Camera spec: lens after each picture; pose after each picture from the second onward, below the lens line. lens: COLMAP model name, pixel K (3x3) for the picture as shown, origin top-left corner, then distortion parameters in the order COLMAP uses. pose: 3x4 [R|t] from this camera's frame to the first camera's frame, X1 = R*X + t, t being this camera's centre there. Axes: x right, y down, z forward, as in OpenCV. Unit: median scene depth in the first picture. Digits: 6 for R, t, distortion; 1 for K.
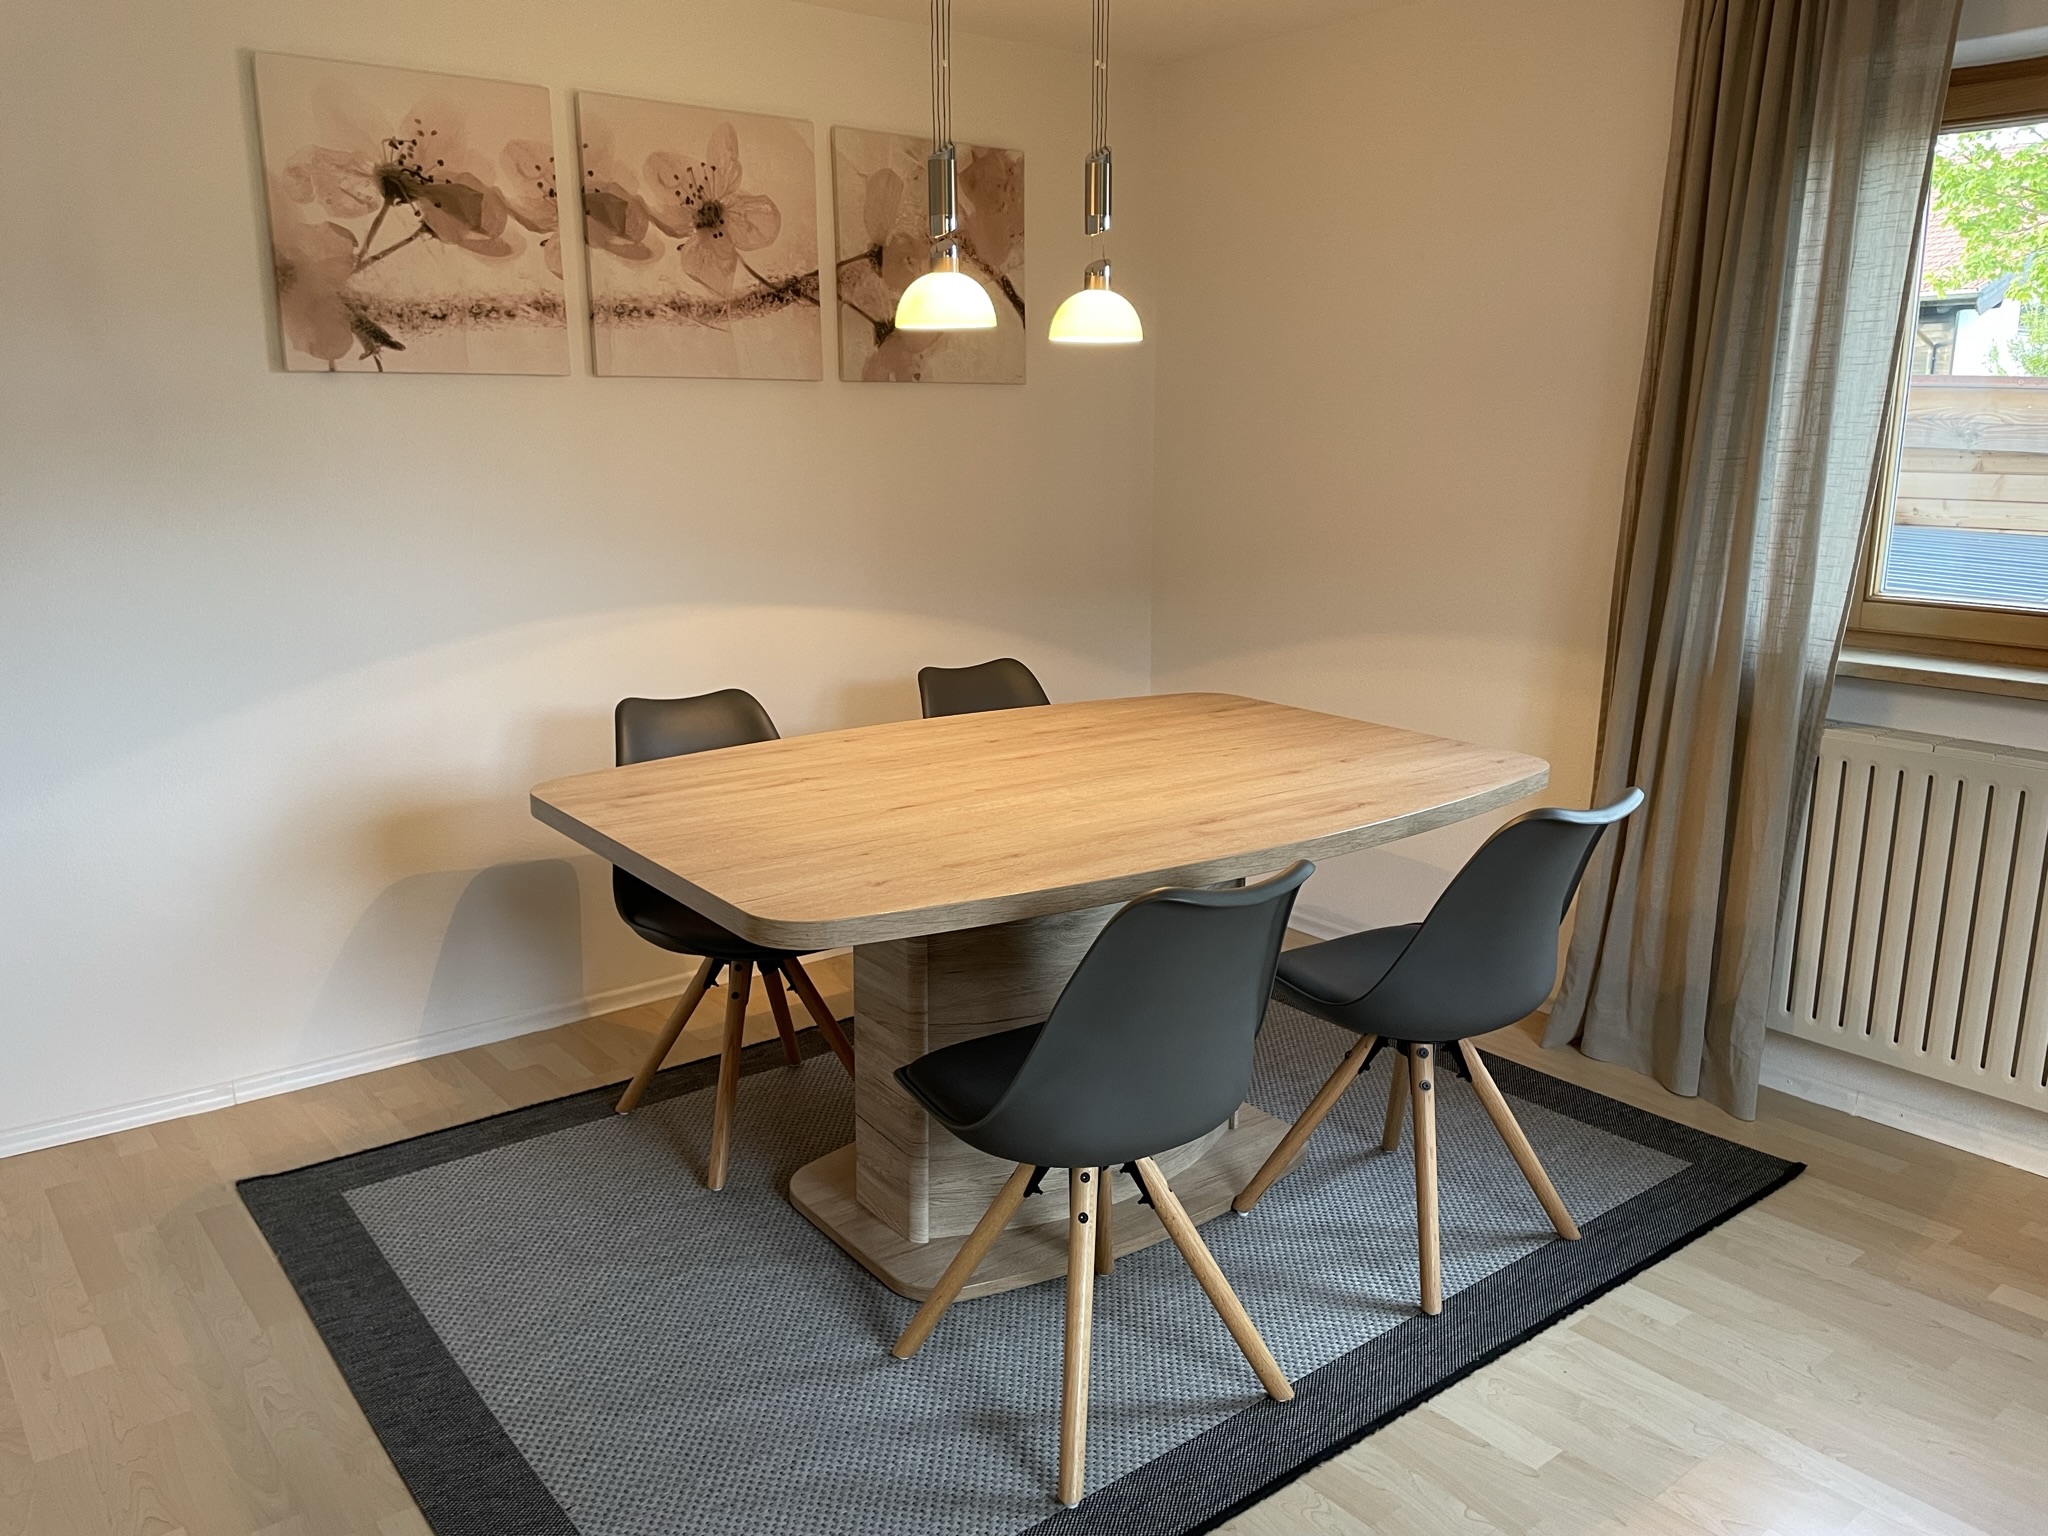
lens RADIAL K [[1534.2, 0, 1024.0], [0, 1534.2, 768.0], [0, 0, 1]] dist [0.004840, 0.000270]
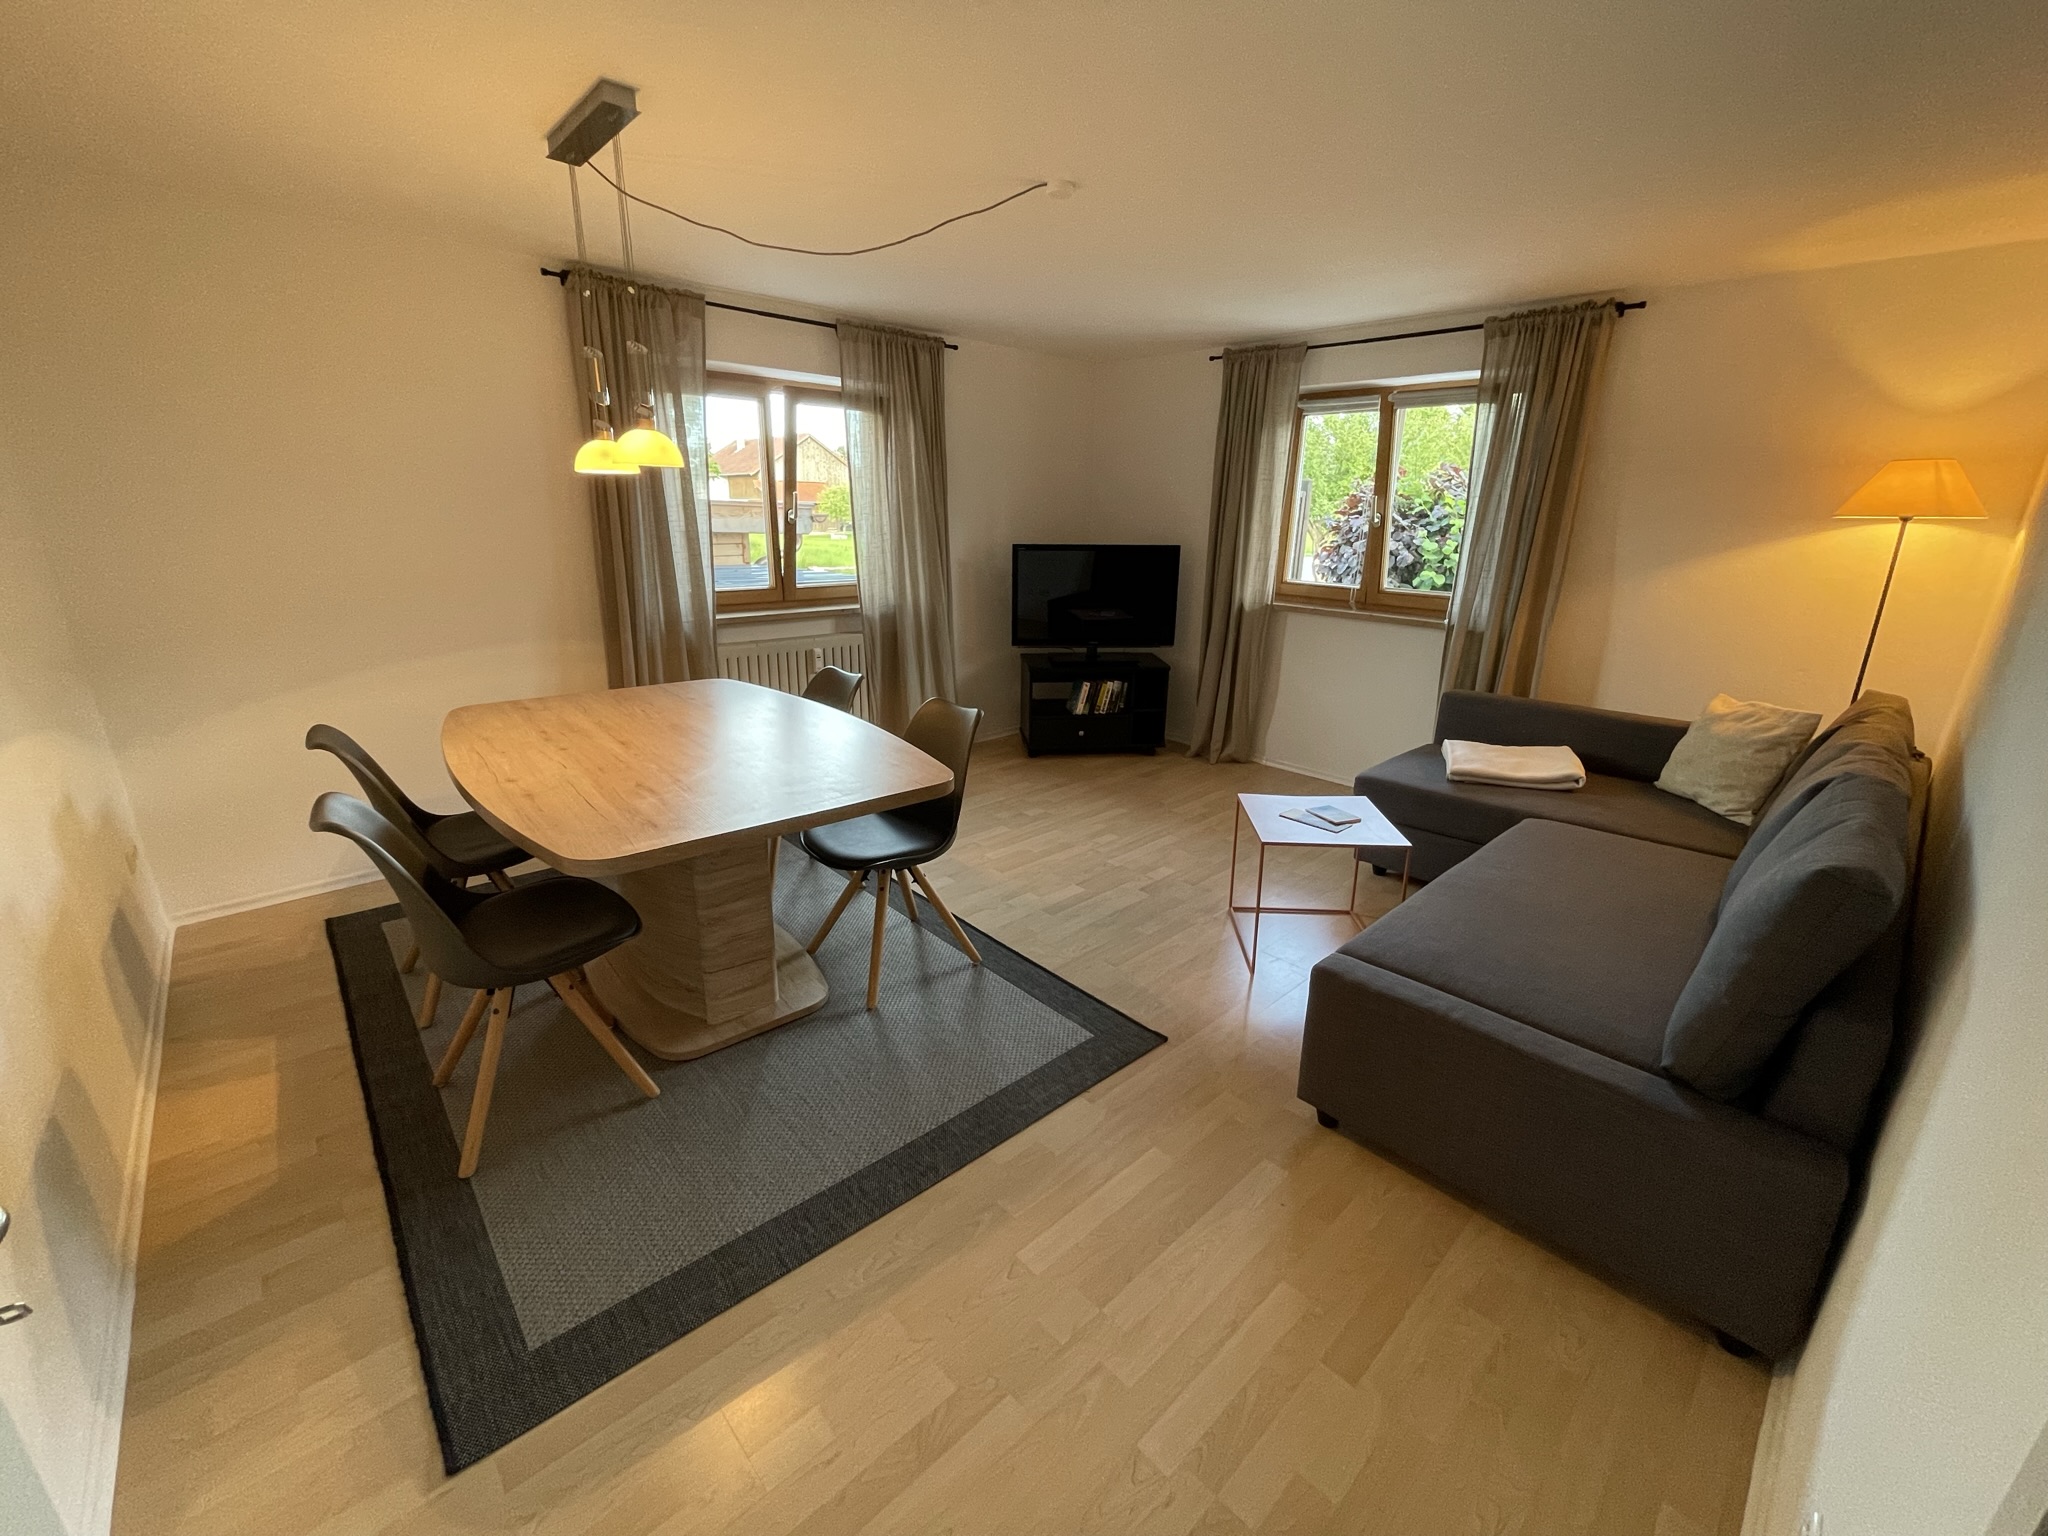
lens RADIAL K [[837.6, 0, 1024.0], [0, 837.6, 768.0], [0, 0, 1]] dist [-0.000037, 0.000001]
pose [[-0.074908, -0.289744, 0.954168, -0.932858], [0.200997, 0.932830, 0.299044, -0.168346], [-0.976724, 0.214186, -0.011638, 0.683616]]
